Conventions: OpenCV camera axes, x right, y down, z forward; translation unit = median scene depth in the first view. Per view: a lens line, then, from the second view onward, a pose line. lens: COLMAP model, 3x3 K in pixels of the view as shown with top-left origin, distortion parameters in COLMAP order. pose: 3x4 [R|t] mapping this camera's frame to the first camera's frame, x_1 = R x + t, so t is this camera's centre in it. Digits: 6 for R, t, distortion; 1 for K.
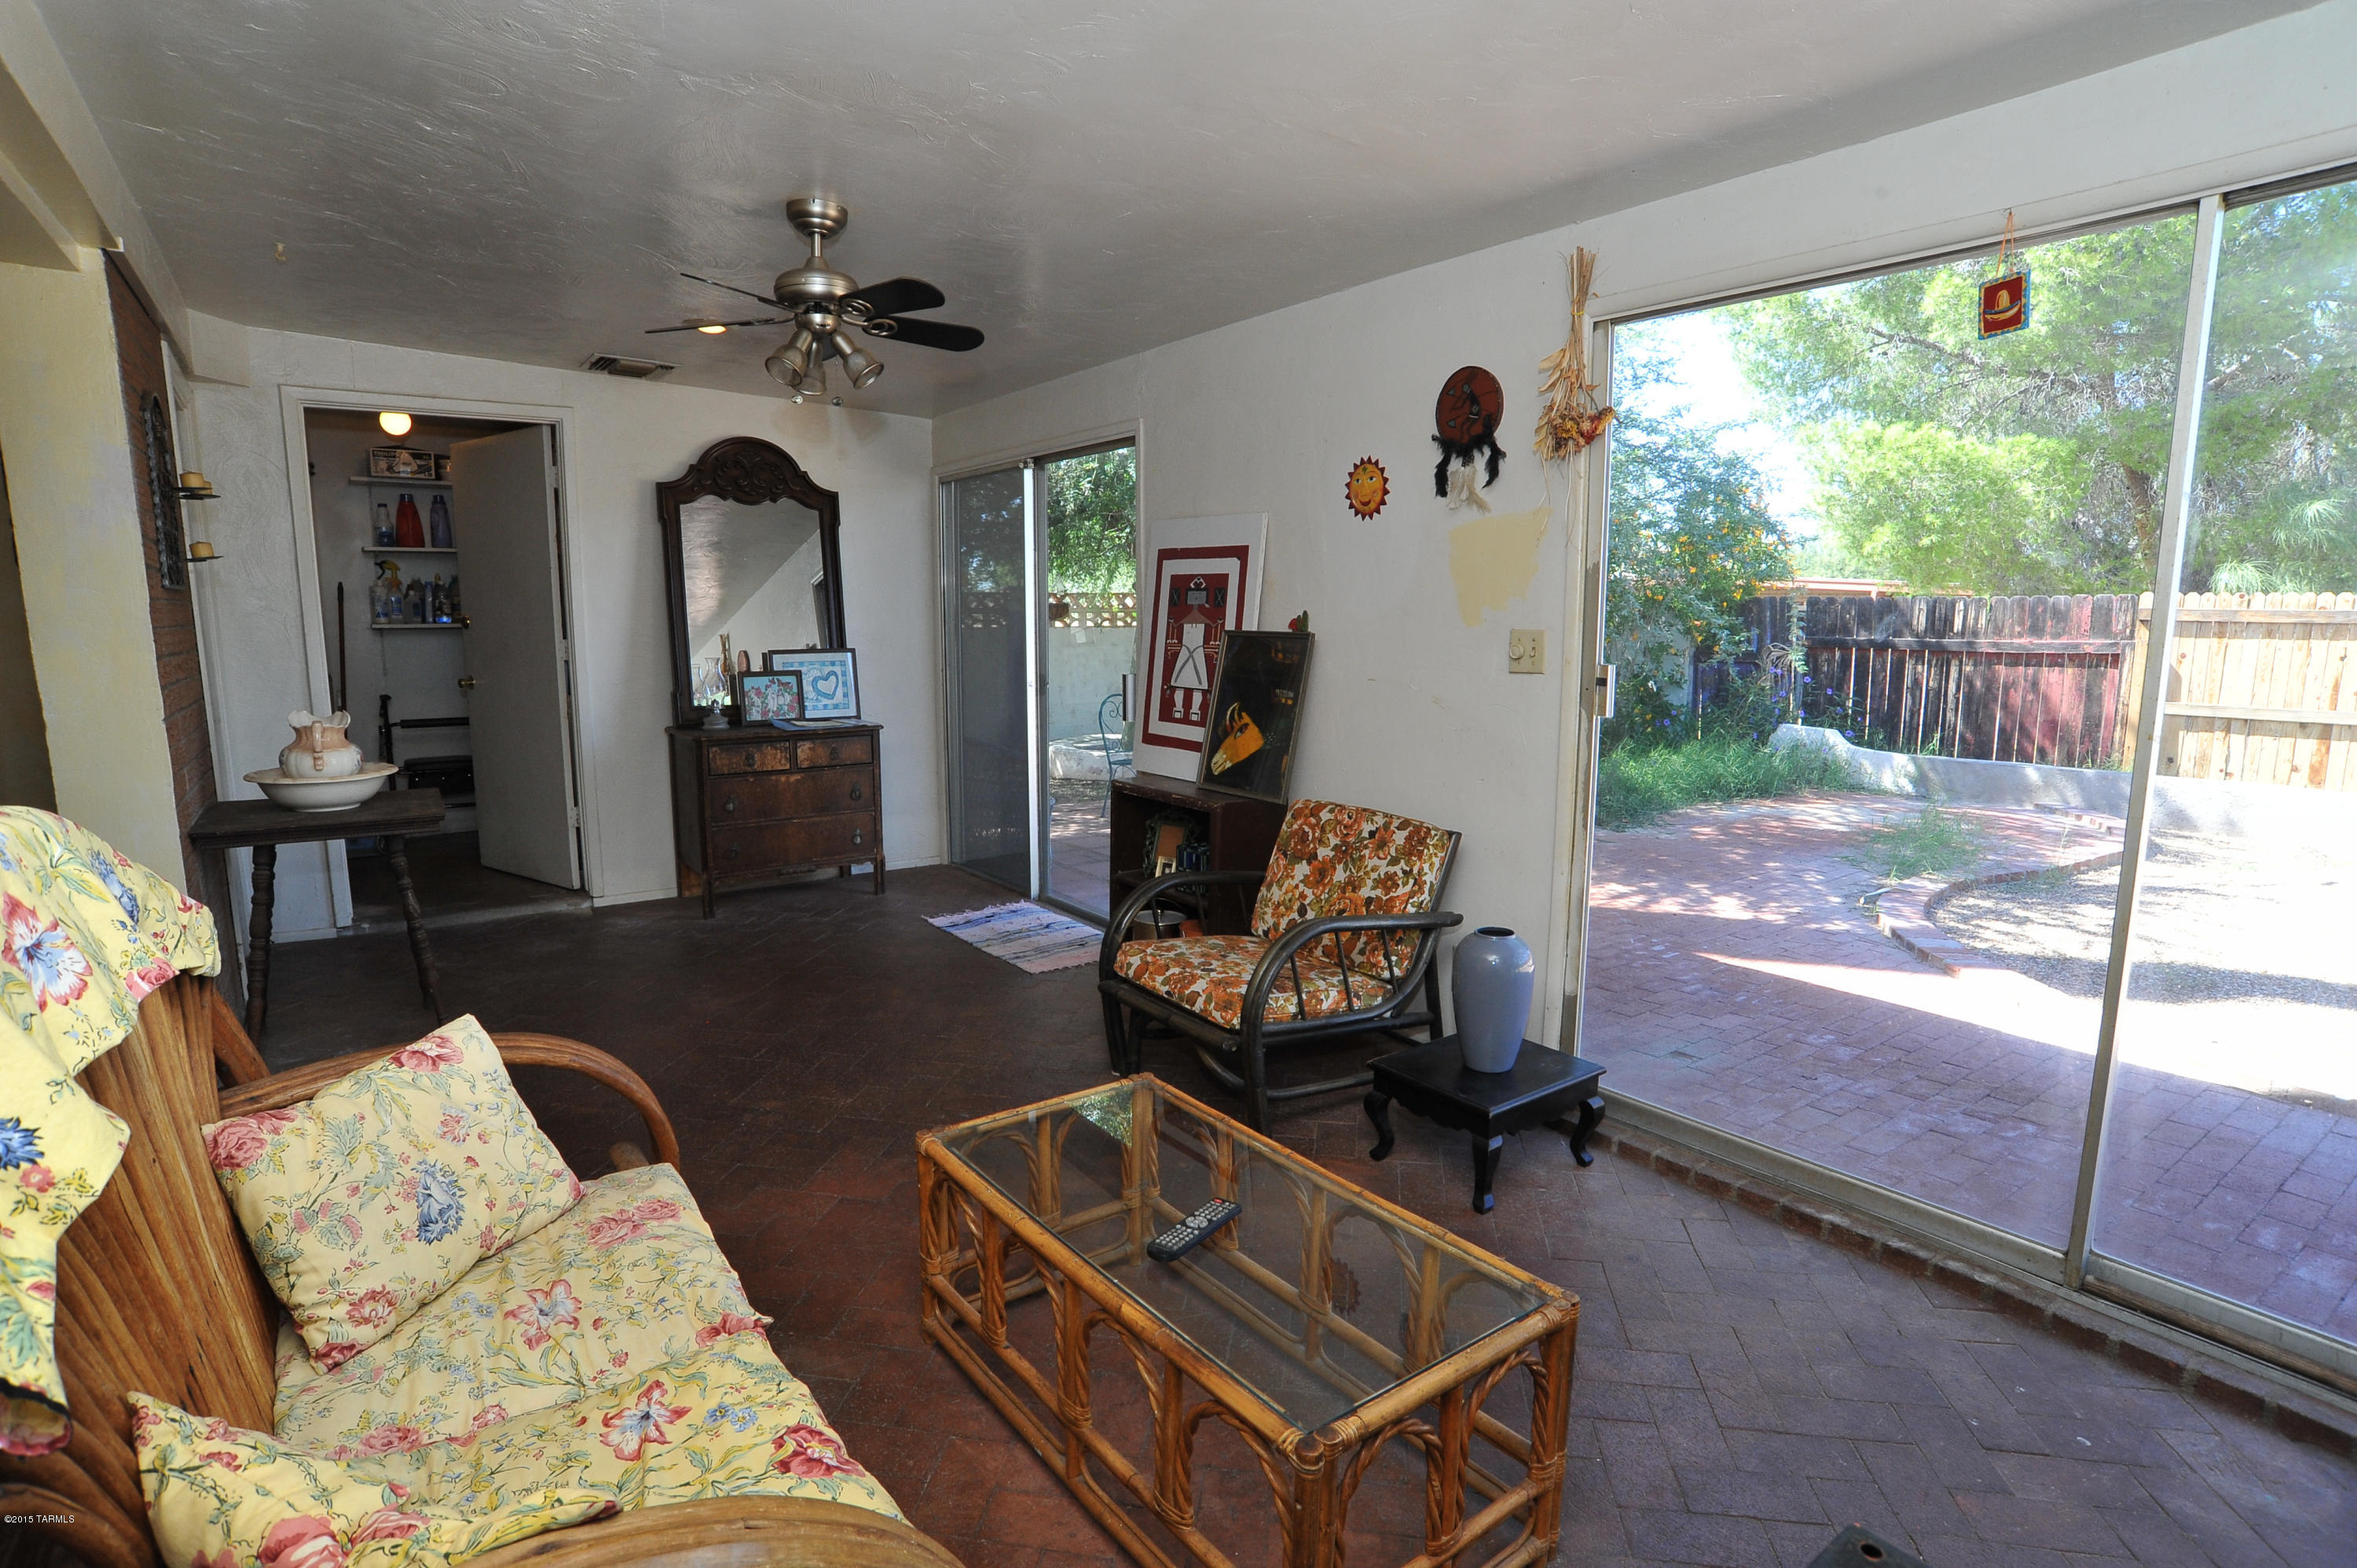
lens RADIAL K [[1218.9, 0, 1170.5], [0, 1218.9, 796.1], [0, 0, 1]] dist [-0.111357, 0.055378]
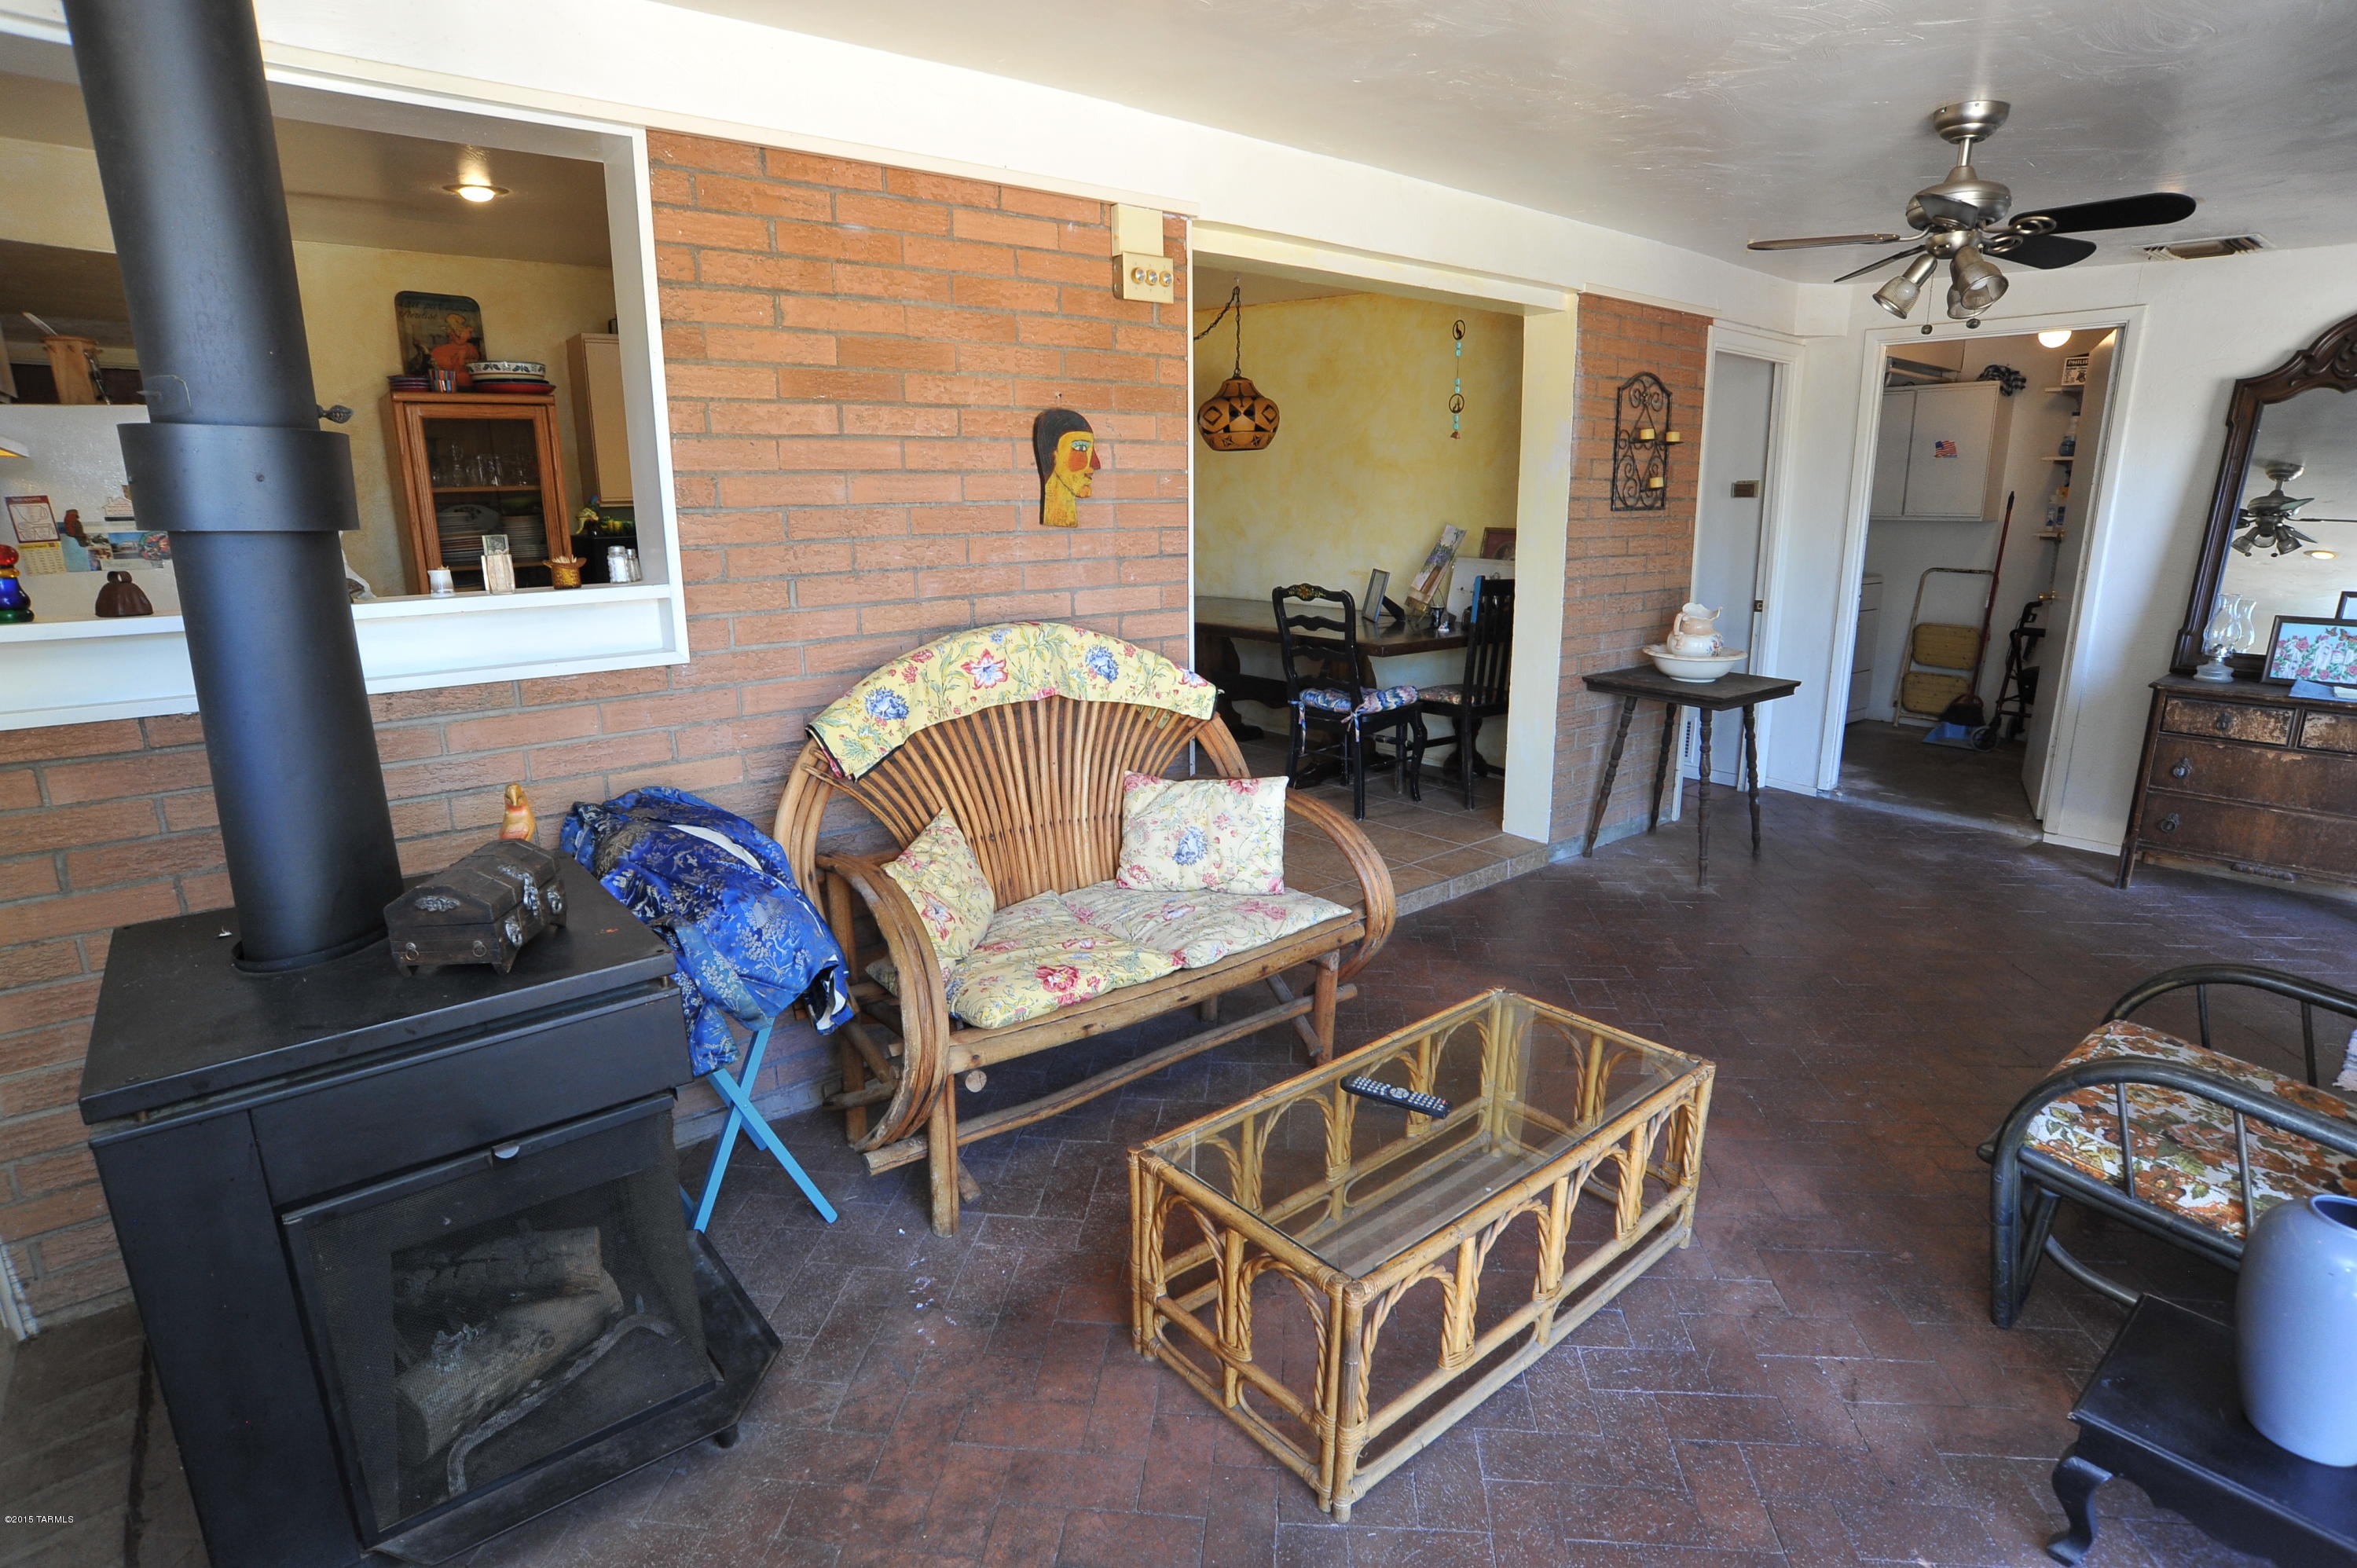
lens RADIAL K [[1218.9, 0, 1170.5], [0, 1218.9, 796.1], [0, 0, 1]] dist [-0.111357, 0.055378]
pose [[0.048367, 0.244884, -0.968345, 0.392231], [-0.143135, 0.961173, 0.235921, -0.064722], [0.988521, 0.127193, 0.081541, 0.226736]]
